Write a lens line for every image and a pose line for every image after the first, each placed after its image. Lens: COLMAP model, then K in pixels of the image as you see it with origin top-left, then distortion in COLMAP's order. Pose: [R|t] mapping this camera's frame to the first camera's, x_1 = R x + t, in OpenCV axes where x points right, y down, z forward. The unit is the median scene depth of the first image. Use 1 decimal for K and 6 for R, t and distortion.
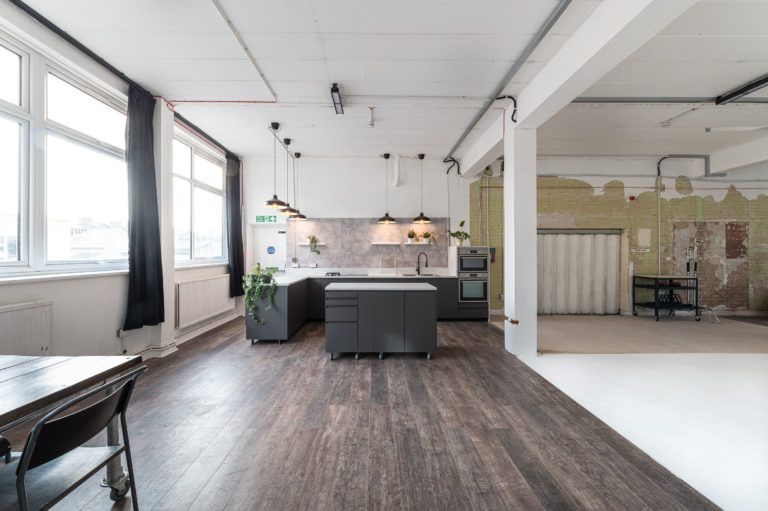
lens RADIAL K [[285.7, 0, 380.6], [0, 285.7, 252.1], [0, 0, 1]] dist [0.000530, 0.000073]
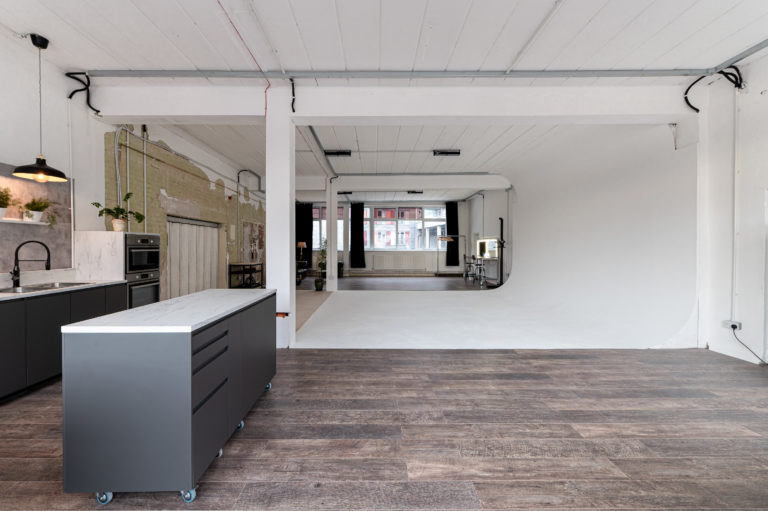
lens RADIAL K [[305.0, 0, 356.6], [0, 305.0, 253.3], [0, 0, 1]] dist [0.000841, 0.000061]
pose [[0.057923, -0.018952, 0.998141, -0.336329], [-0.011020, 0.999747, 0.019622, 0.006910], [-0.998260, -0.012136, 0.057700, 0.423283]]
